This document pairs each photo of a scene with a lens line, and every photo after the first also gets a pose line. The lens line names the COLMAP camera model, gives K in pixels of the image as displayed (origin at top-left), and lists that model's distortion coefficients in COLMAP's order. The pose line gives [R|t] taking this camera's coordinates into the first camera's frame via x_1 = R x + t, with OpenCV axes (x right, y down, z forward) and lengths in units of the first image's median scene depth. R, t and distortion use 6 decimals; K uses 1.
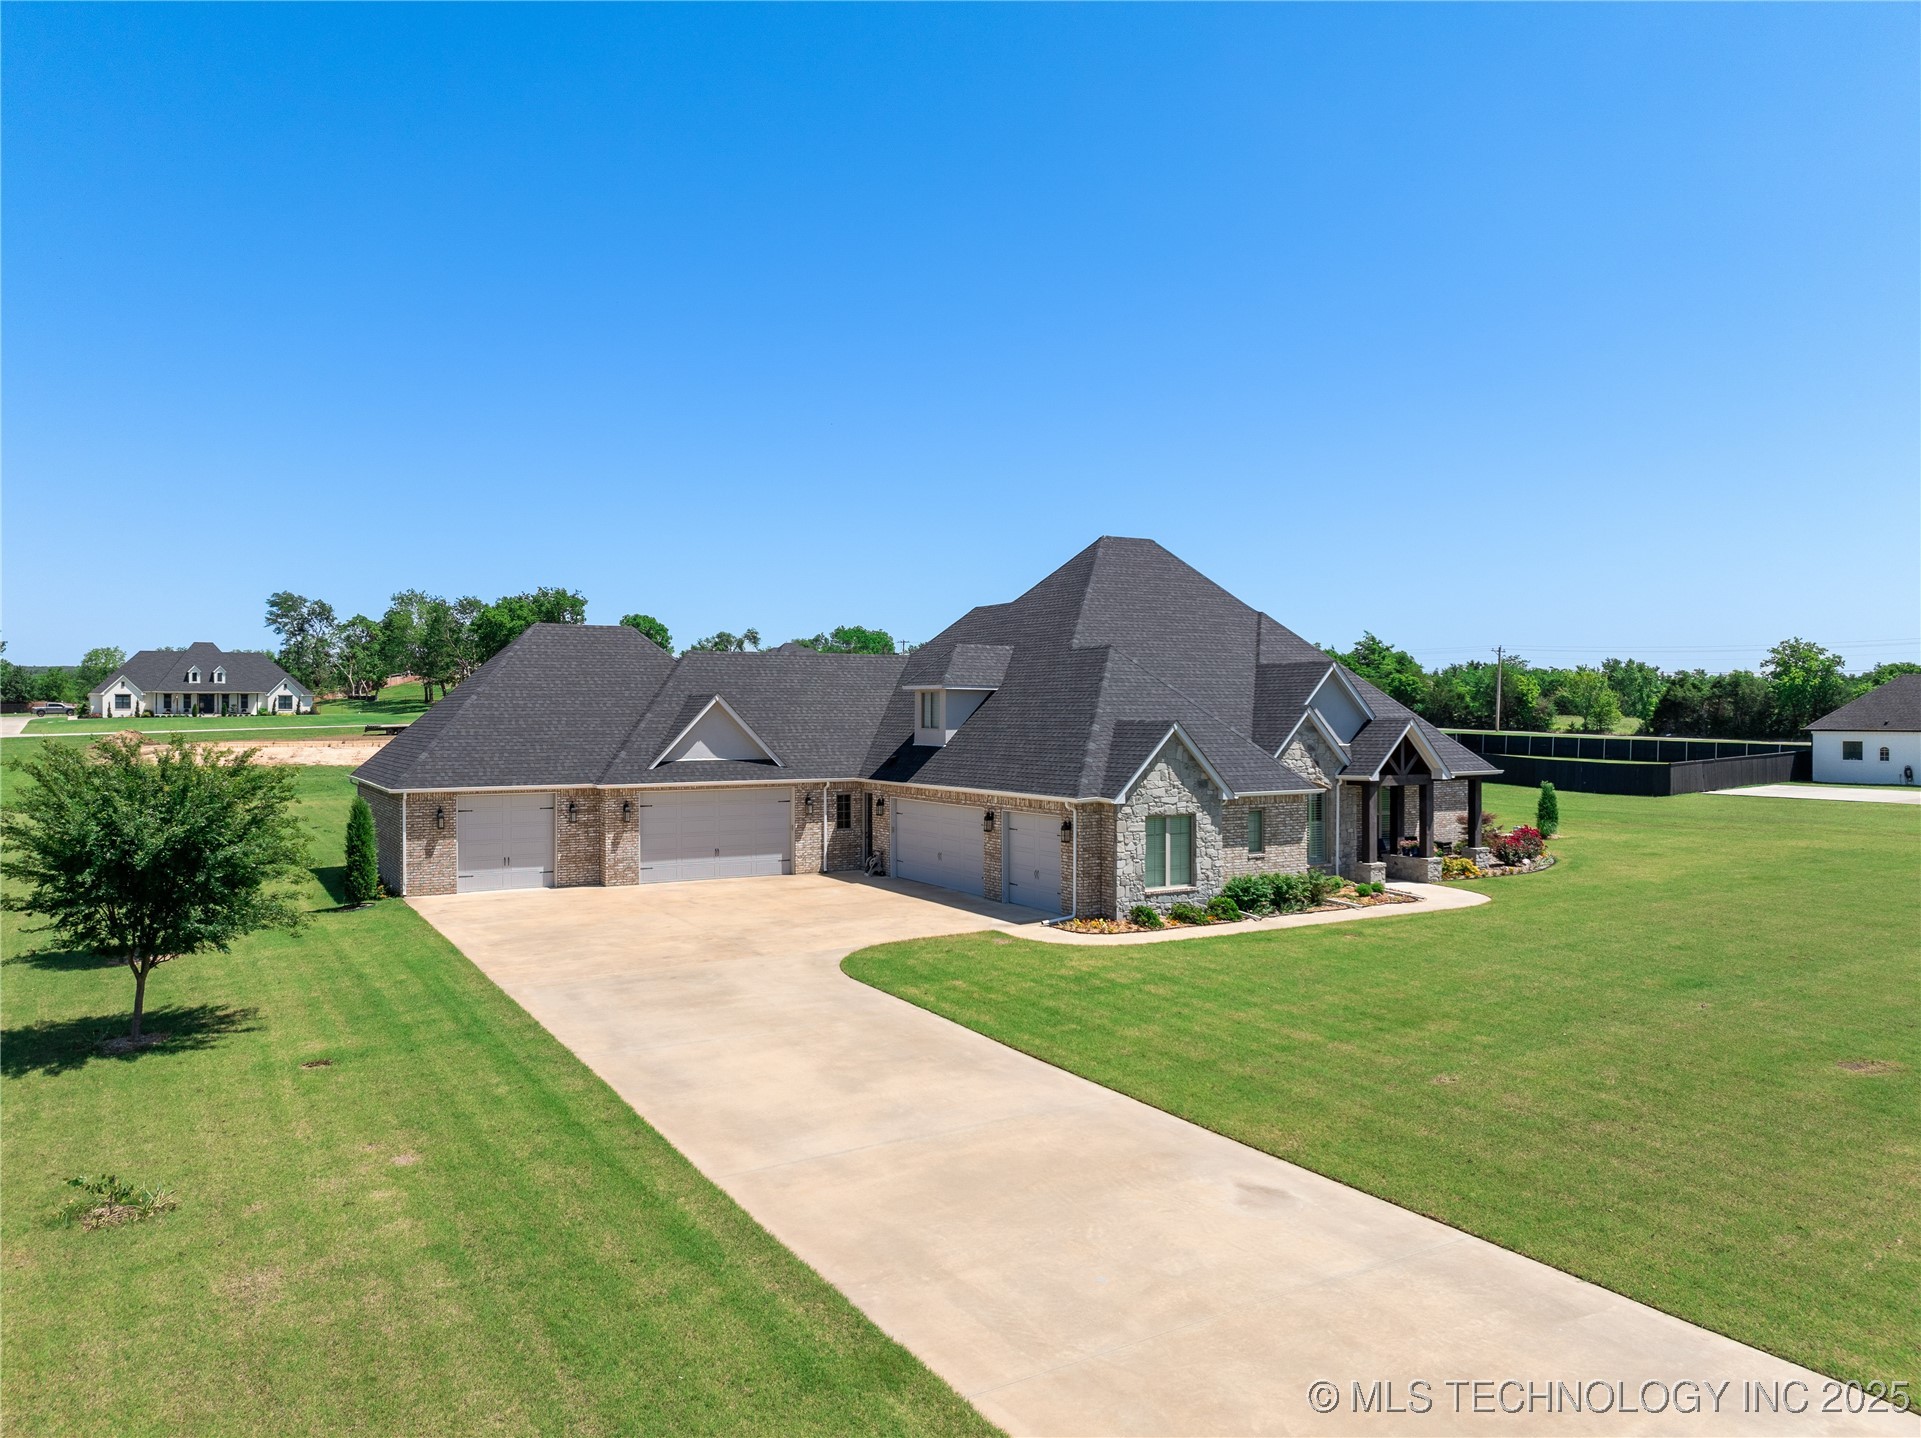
lens RADIAL K [[1349.6, 0, 959.7], [0, 1349.6, 706.0], [0, 0, 1]] dist [-0.050793, 0.019749]
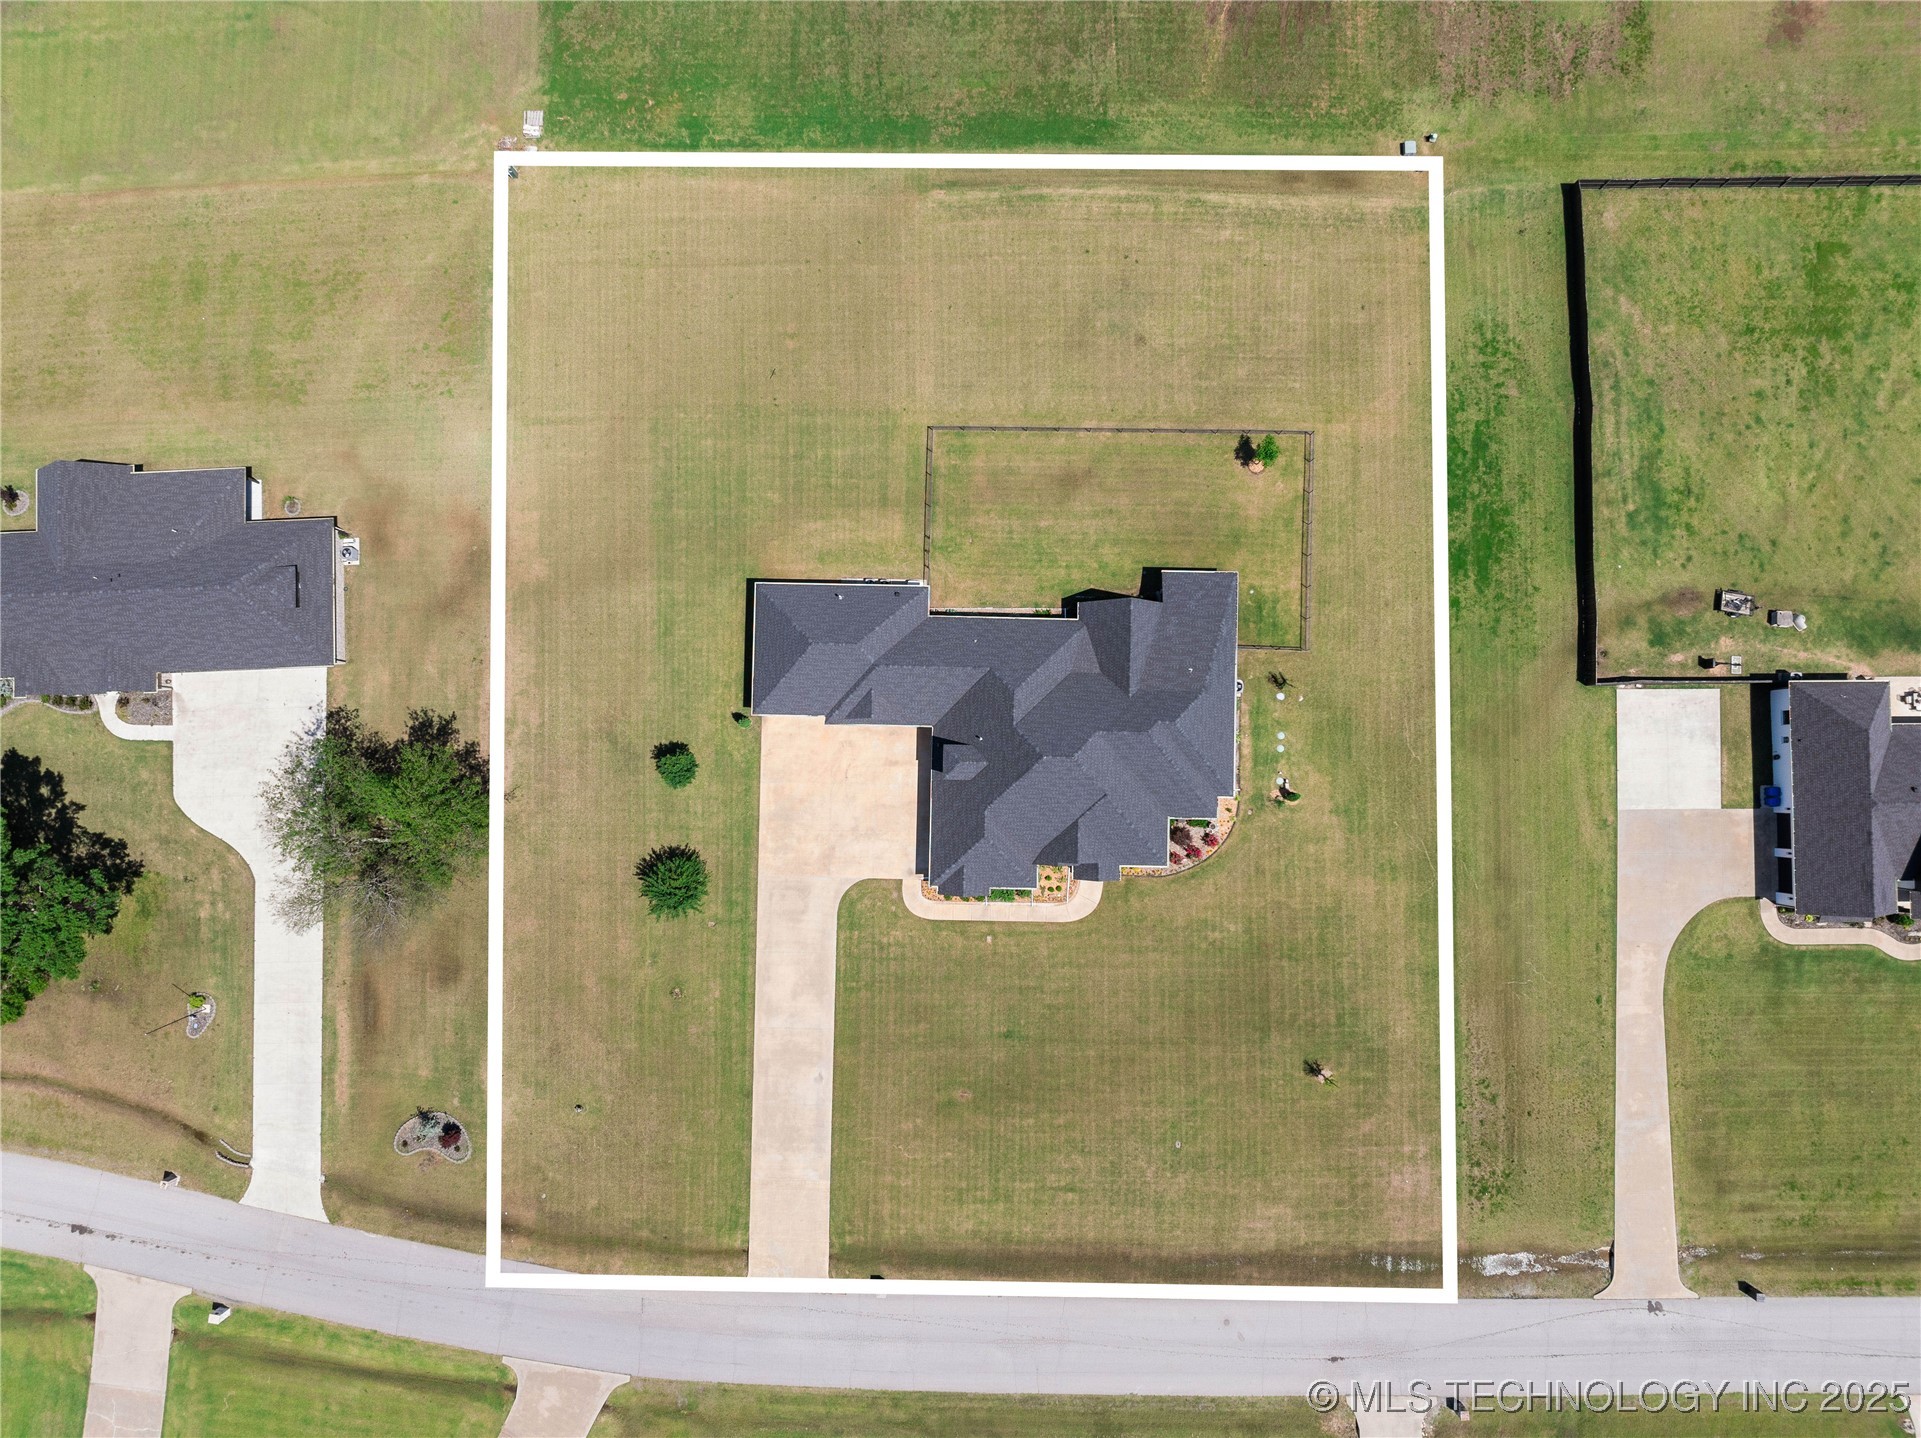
lens RADIAL K [[1349.6, 0, 964.7], [0, 1349.6, 711.1], [0, 0, 1]] dist [-0.050793, 0.019749]
pose [[0.851757, 0.523221, -0.027393, 0.025275], [0.004991, 0.044177, 0.999011, -2.577609], [0.523914, -0.851051, 0.035017, 1.067585]]
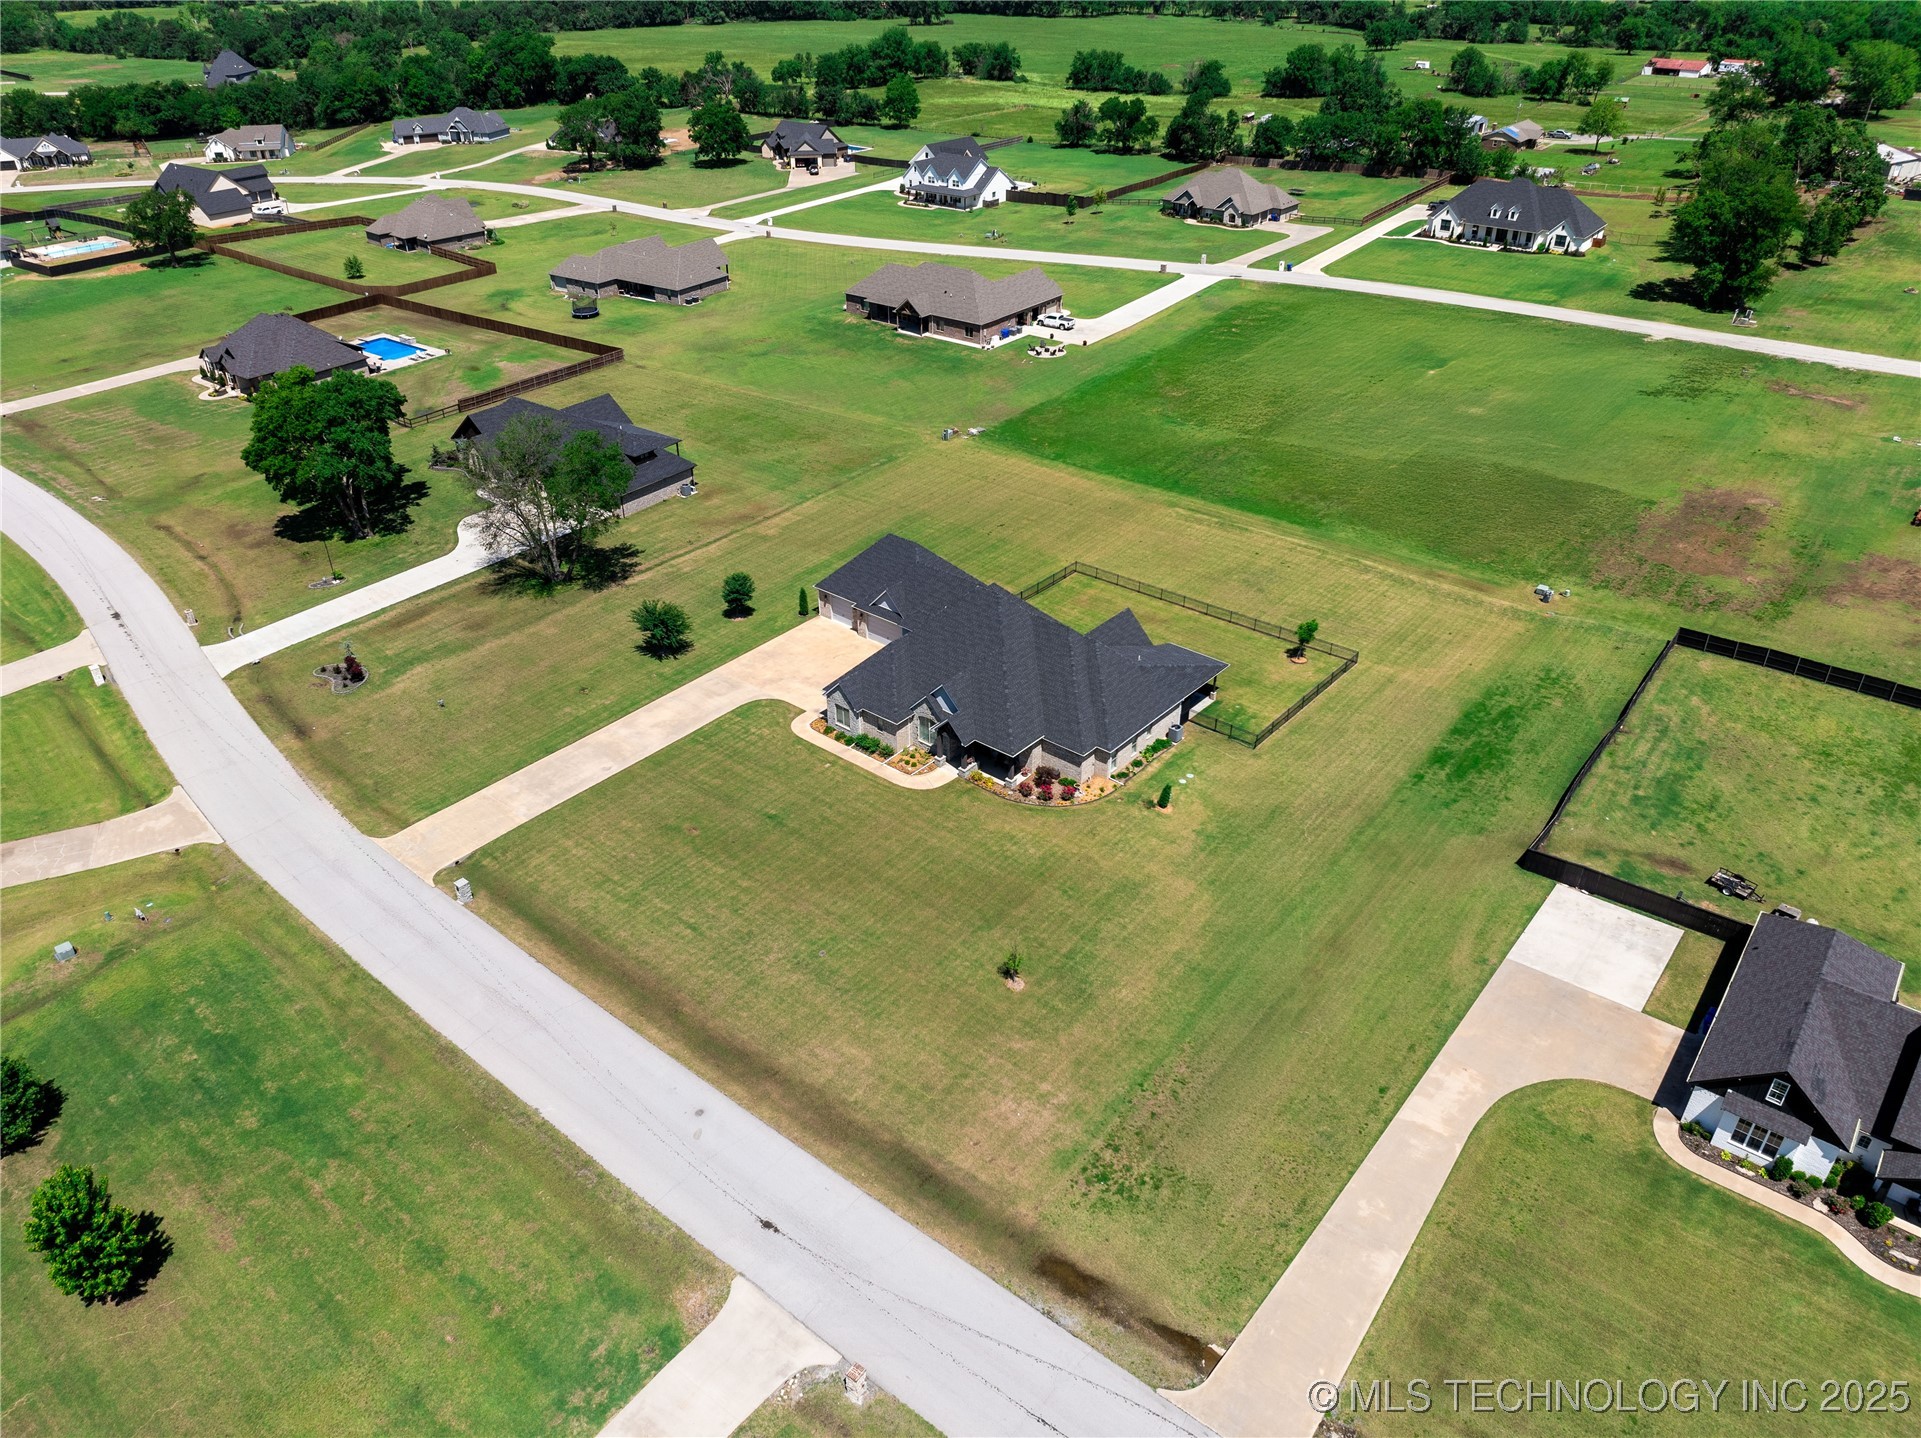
lens RADIAL K [[1349.6, 0, 960.8], [0, 1349.6, 717.4], [0, 0, 1]] dist [-0.050793, 0.019749]
pose [[0.336530, 0.496180, -0.800345, 2.417838], [0.006363, 0.848701, 0.528834, -1.358830], [0.941651, -0.183061, 0.282457, 0.310359]]
